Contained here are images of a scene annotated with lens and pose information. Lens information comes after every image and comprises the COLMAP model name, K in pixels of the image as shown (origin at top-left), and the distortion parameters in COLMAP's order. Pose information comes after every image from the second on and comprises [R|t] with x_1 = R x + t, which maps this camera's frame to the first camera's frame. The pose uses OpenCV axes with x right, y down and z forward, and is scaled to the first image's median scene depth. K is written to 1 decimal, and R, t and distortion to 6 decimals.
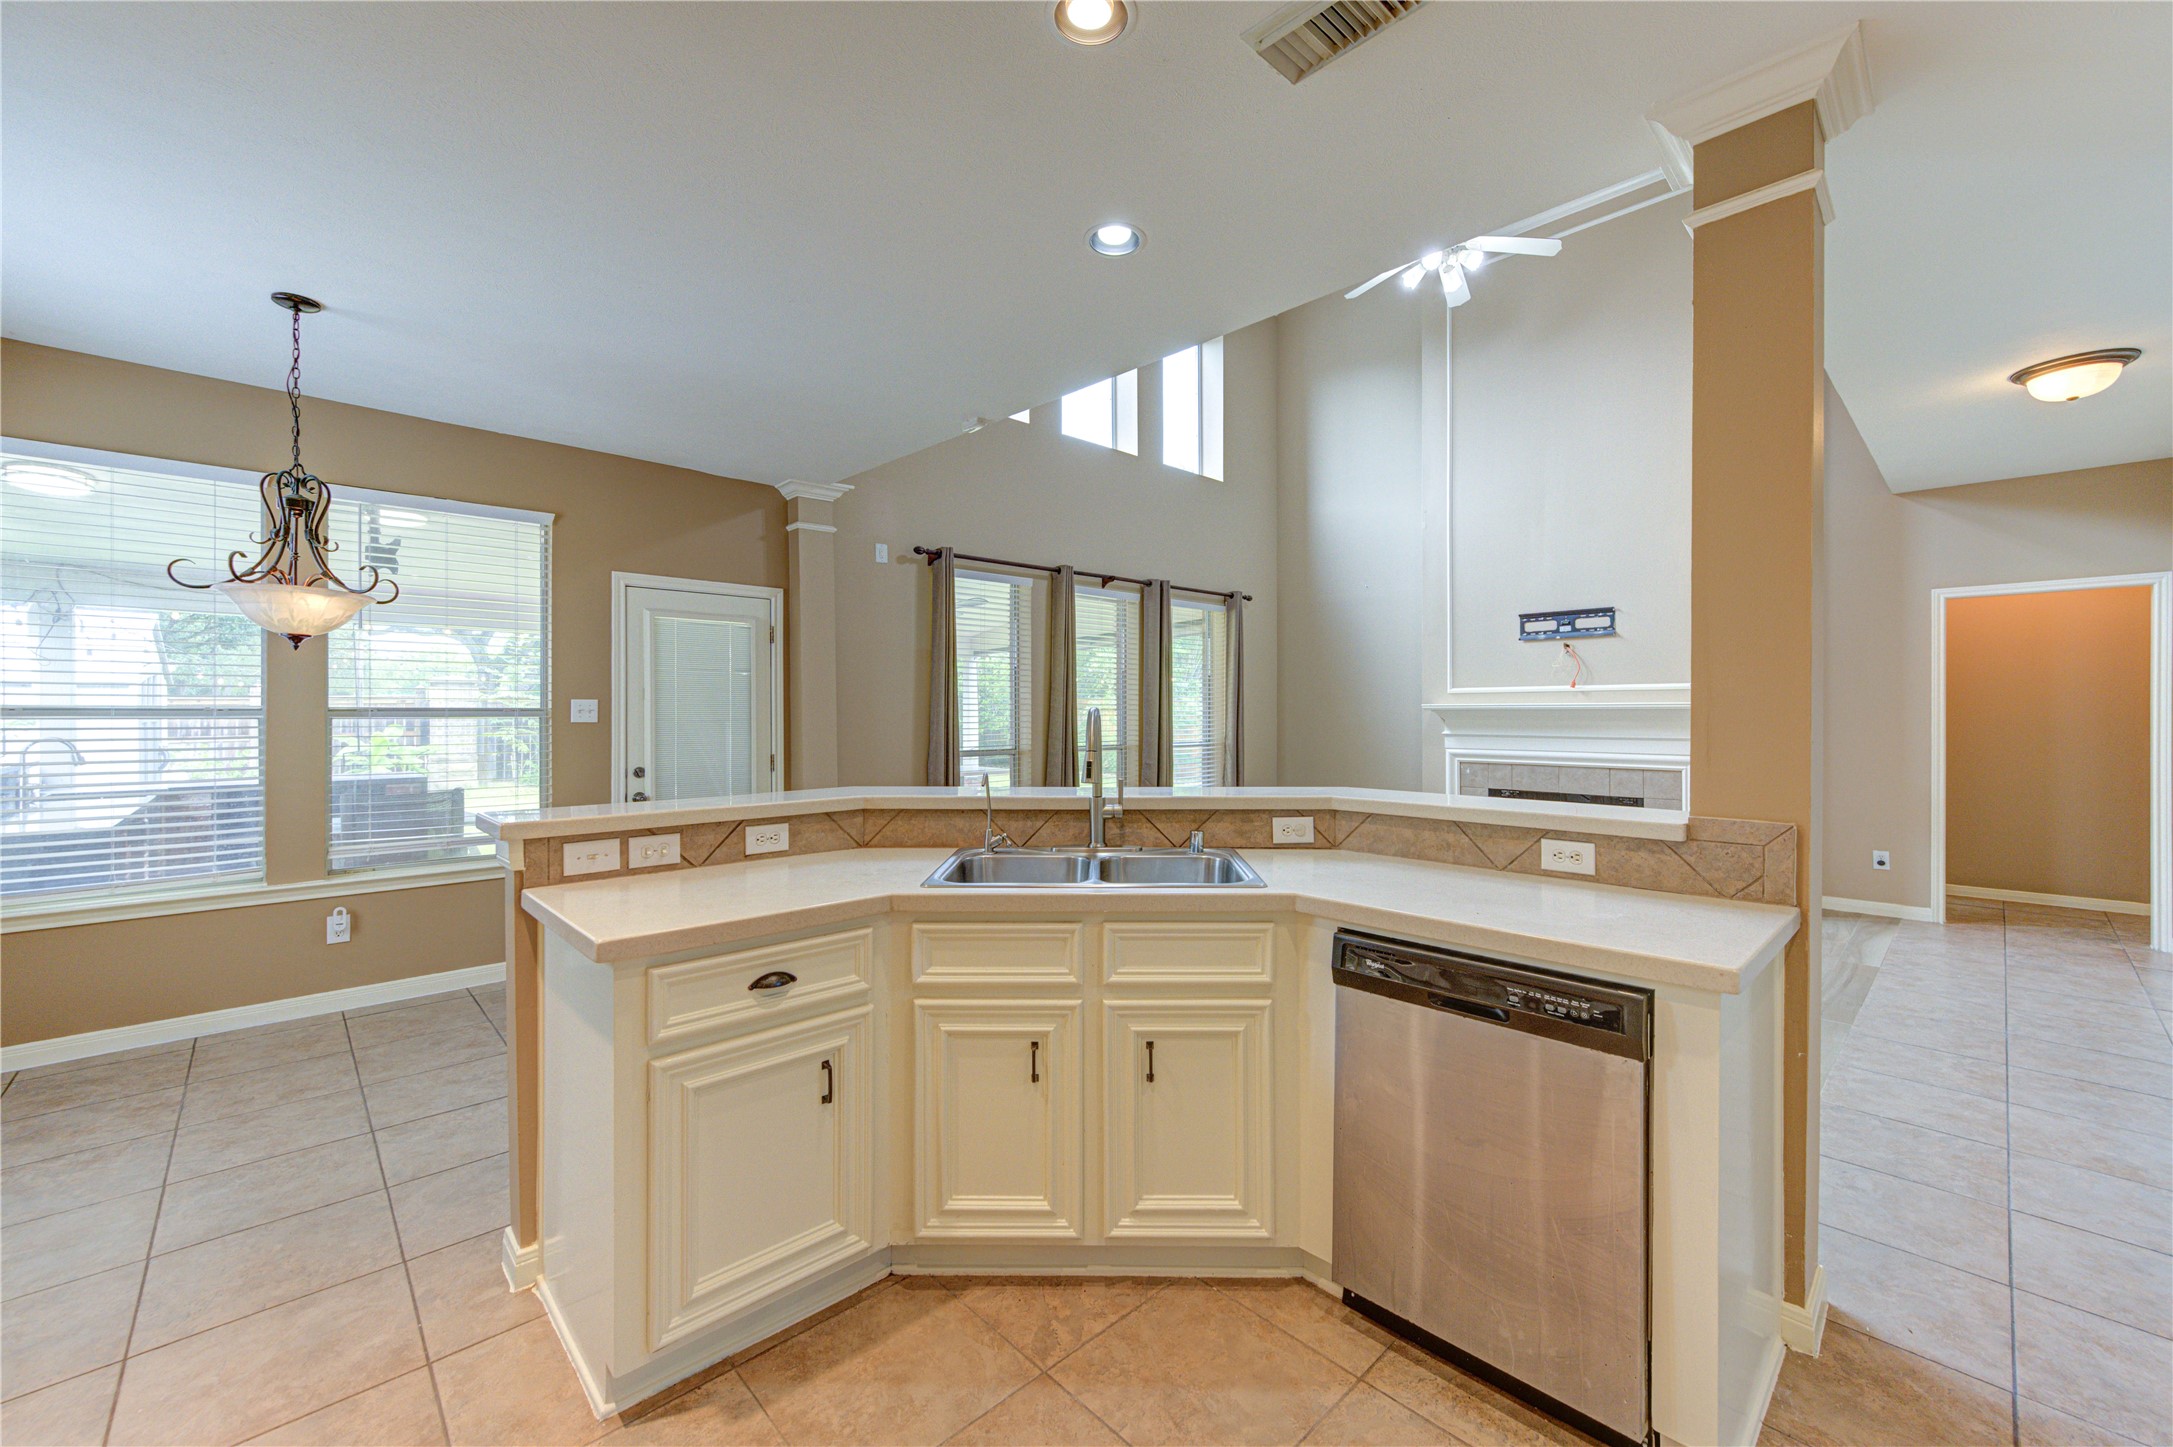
lens RADIAL K [[837.4, 0, 1101.9], [0, 837.4, 714.7], [0, 0, 1]] dist [0.004880, -0.002157]
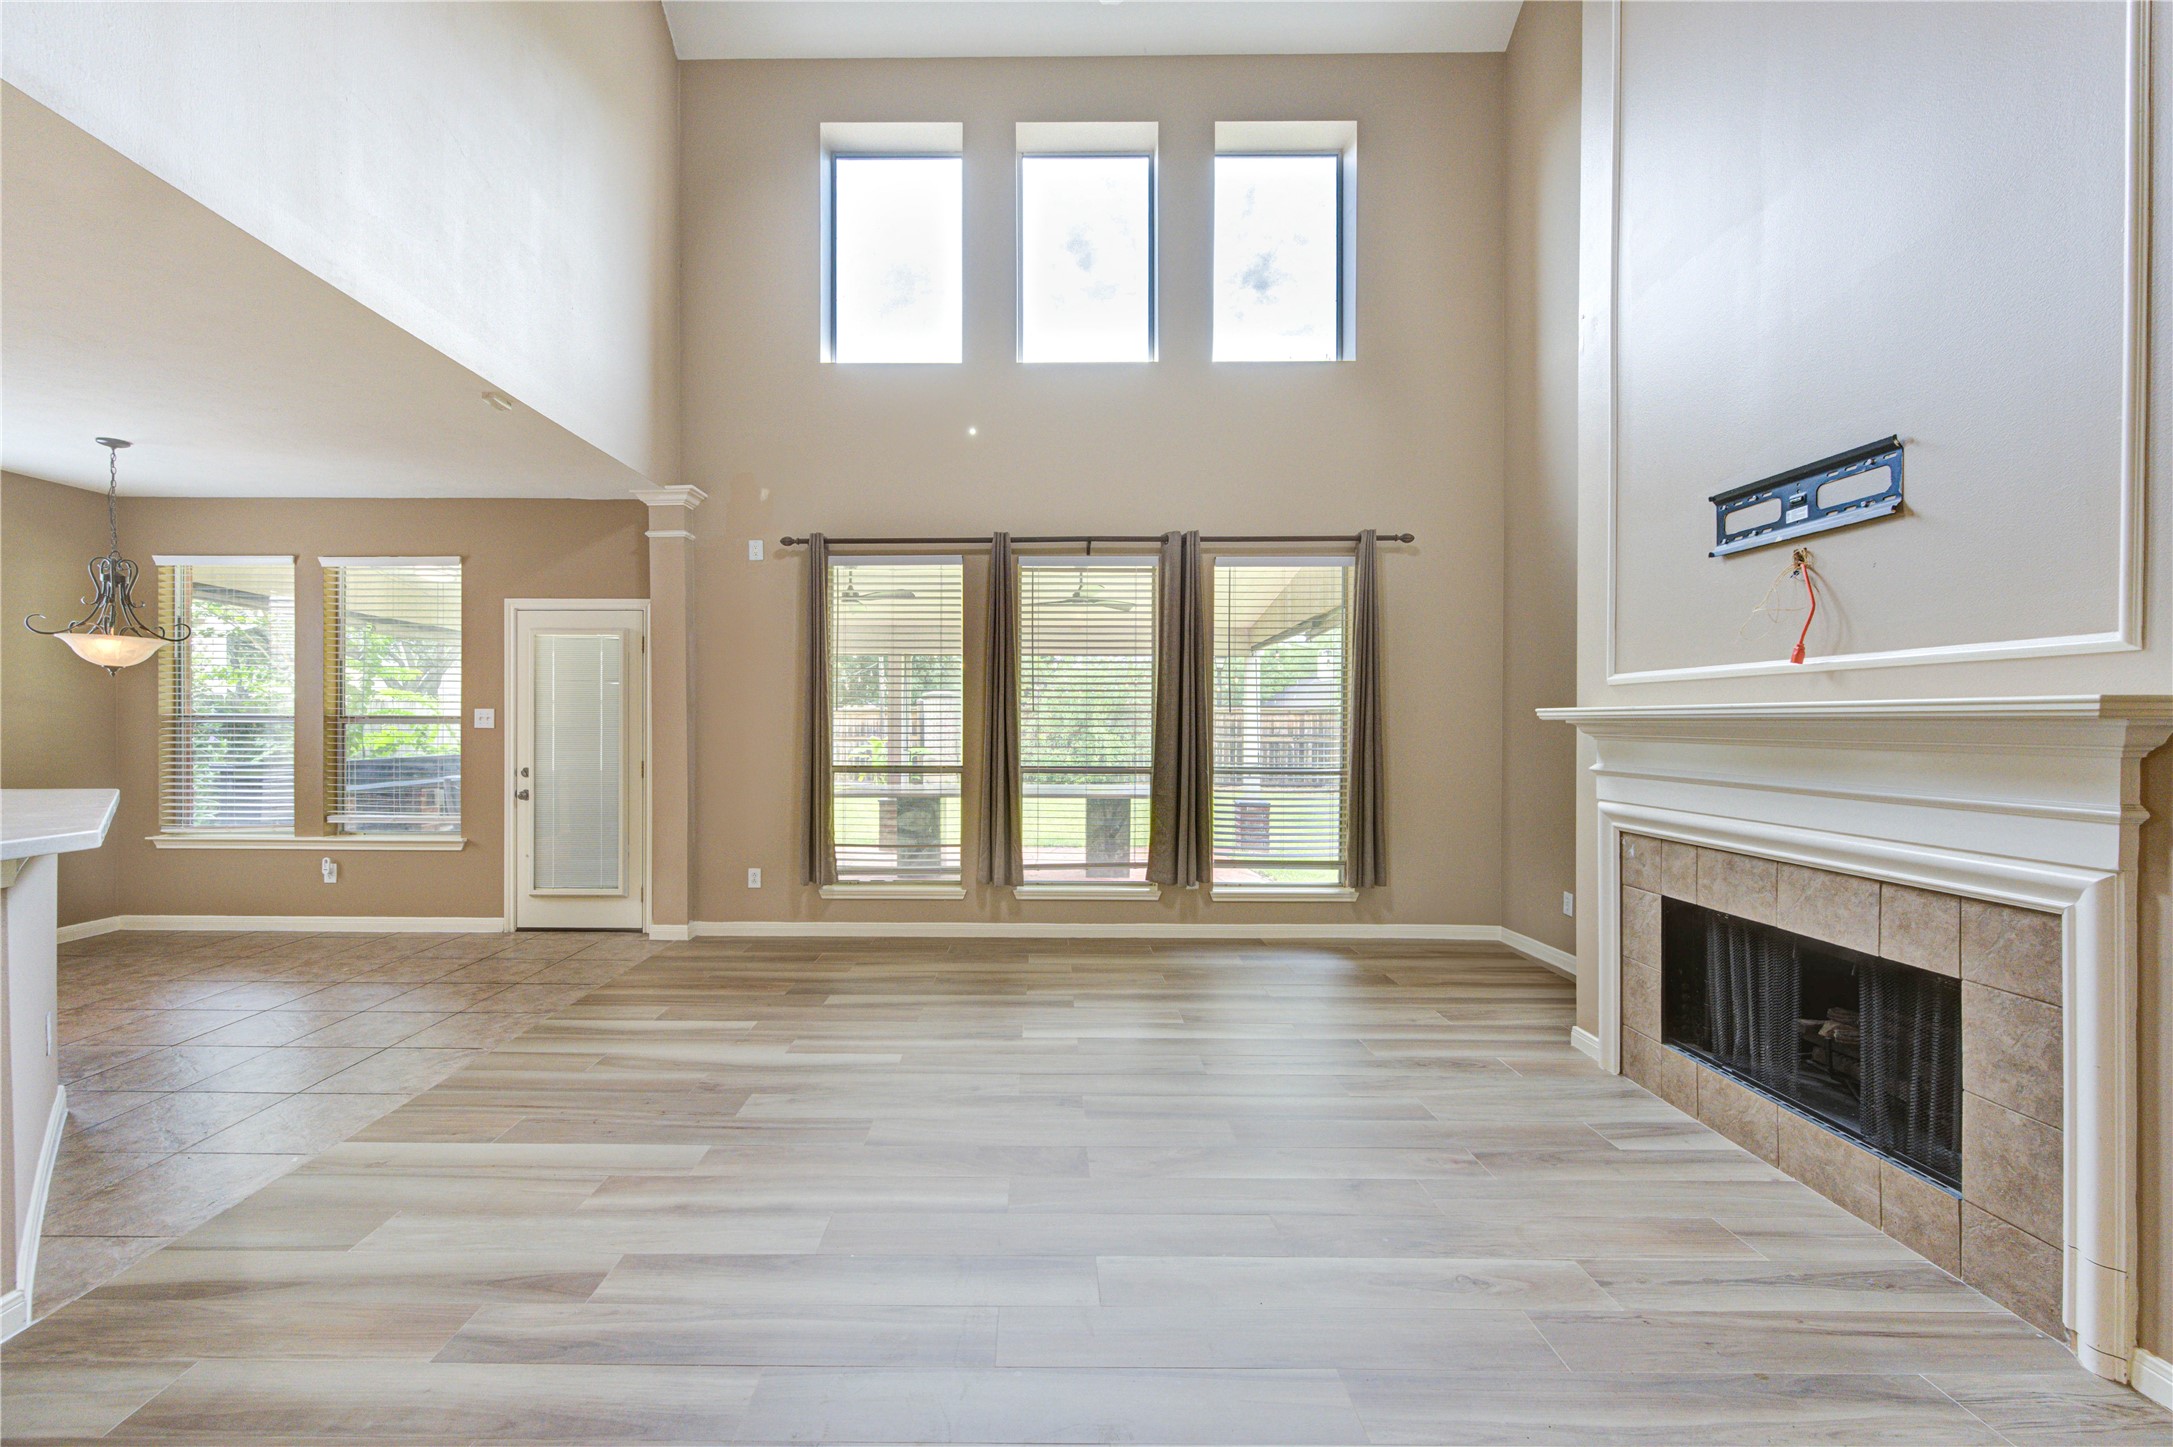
lens RADIAL K [[901.9, 0, 1075.6], [0, 901.9, 735.7], [0, 0, 1]] dist [0.004149, -0.002098]
pose [[0.718565, 0.014041, -0.695318, 0.611219], [-0.007606, 0.999895, 0.012331, -0.001396], [0.695418, -0.003572, 0.718597, 0.463808]]
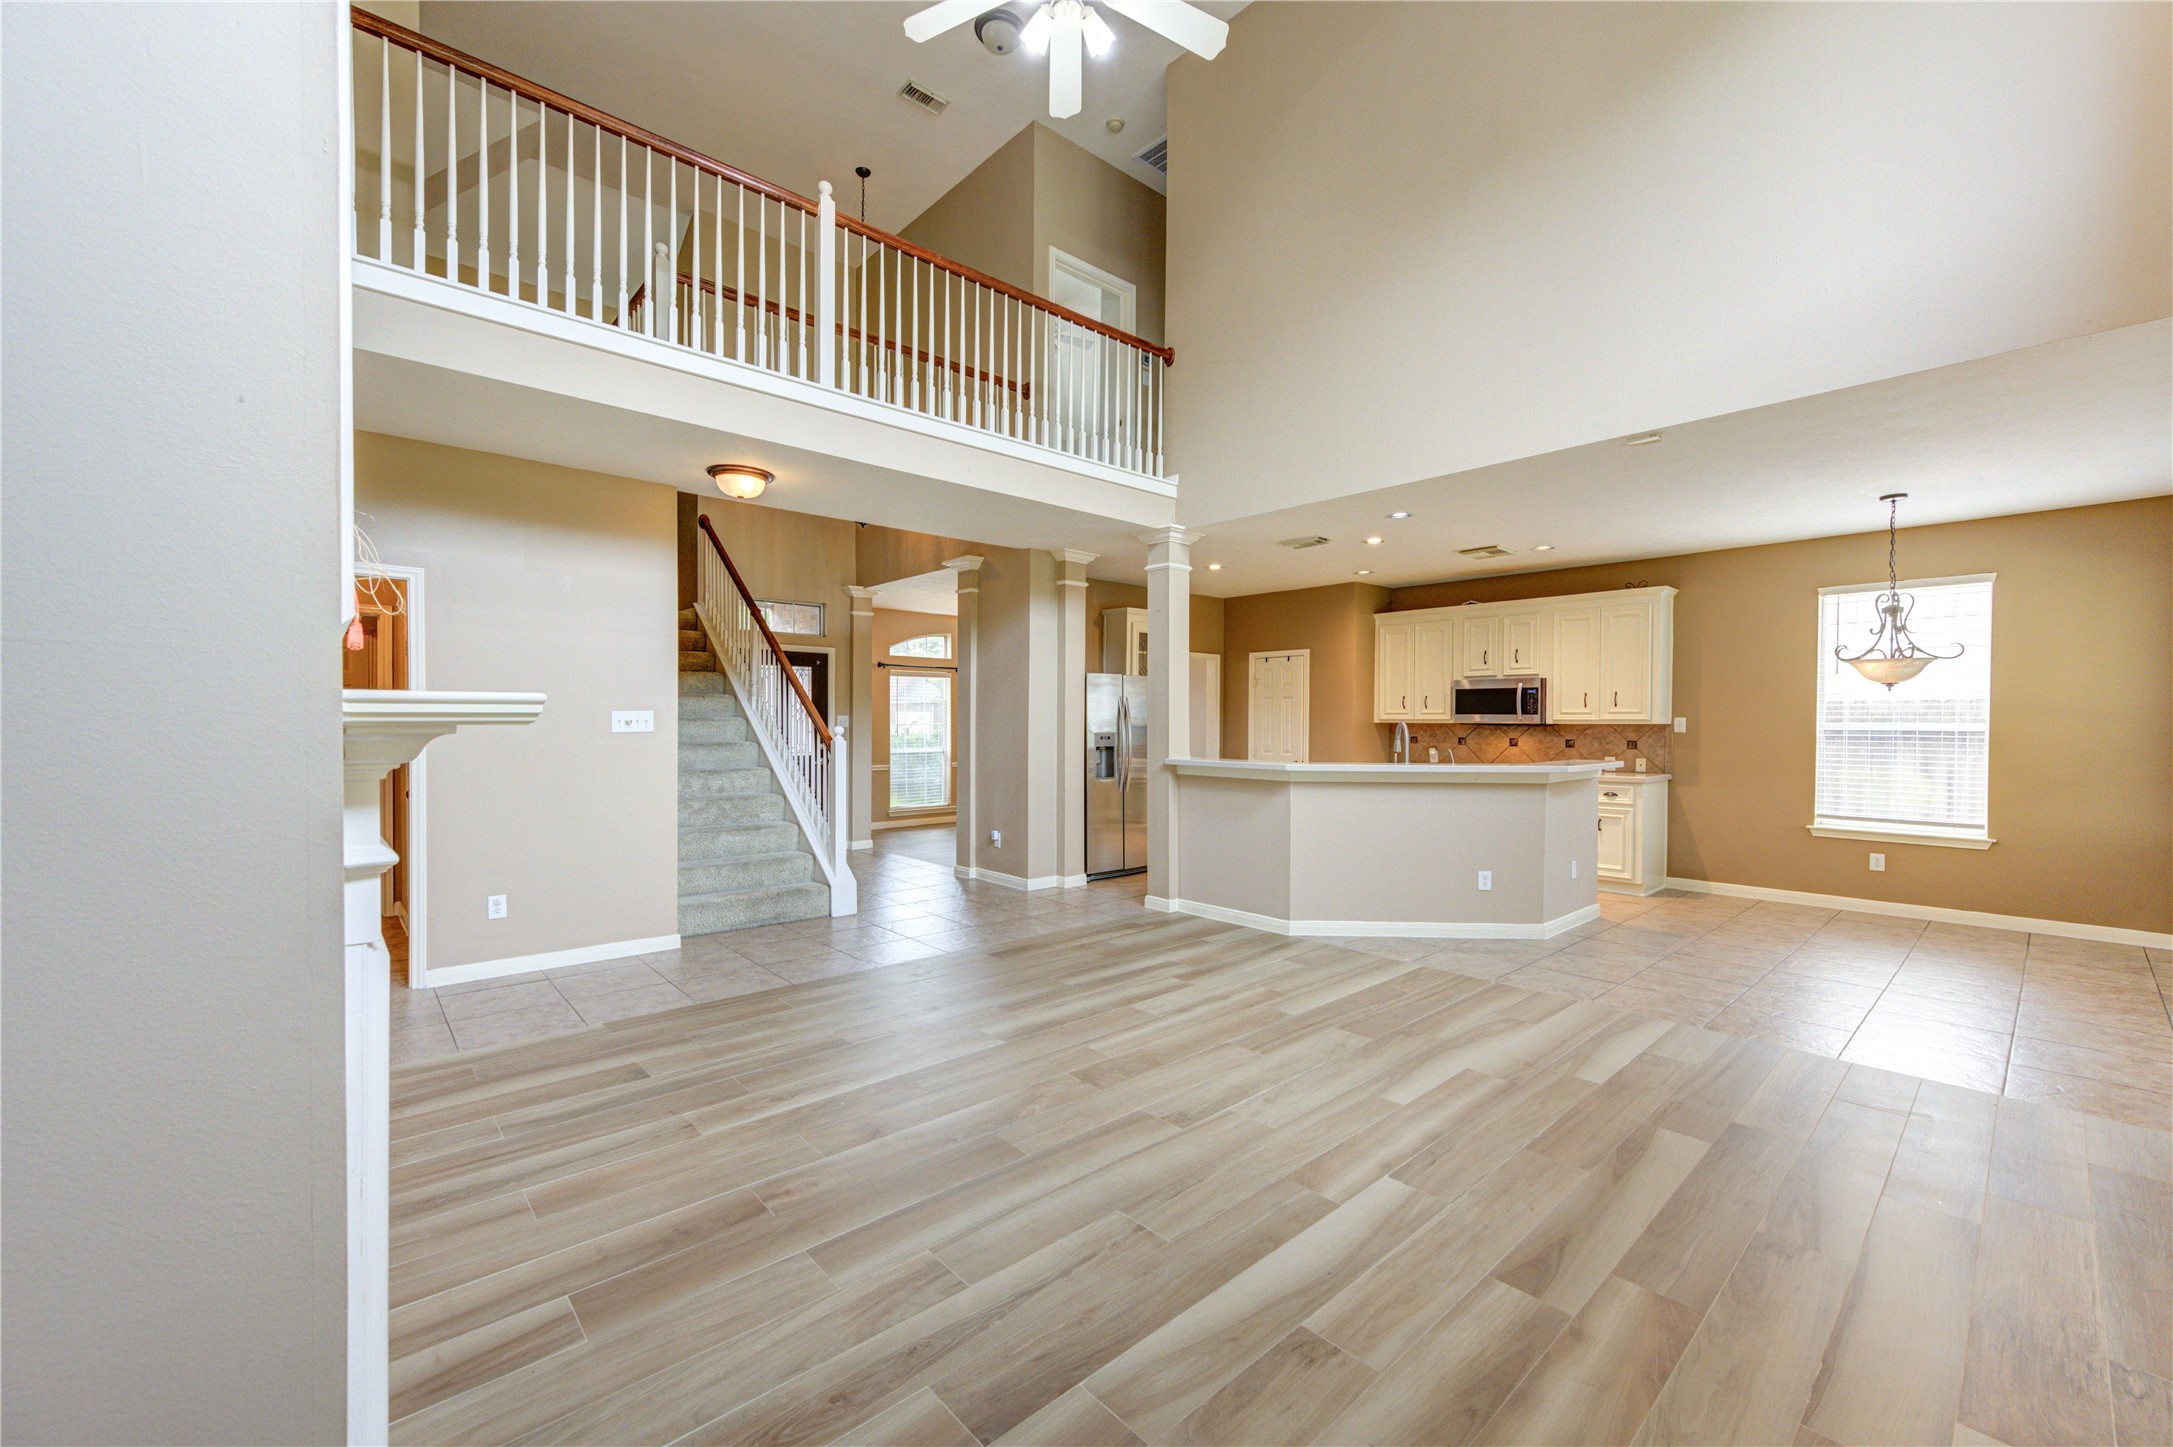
lens RADIAL K [[837.4, 0, 1076.3], [0, 837.4, 734.7], [0, 0, 1]] dist [0.004880, -0.002157]
pose [[-0.997593, -0.003130, 0.069275, 0.280509], [-0.001357, 0.999670, 0.025634, -0.008876], [-0.069332, 0.025479, -0.997268, 1.283500]]
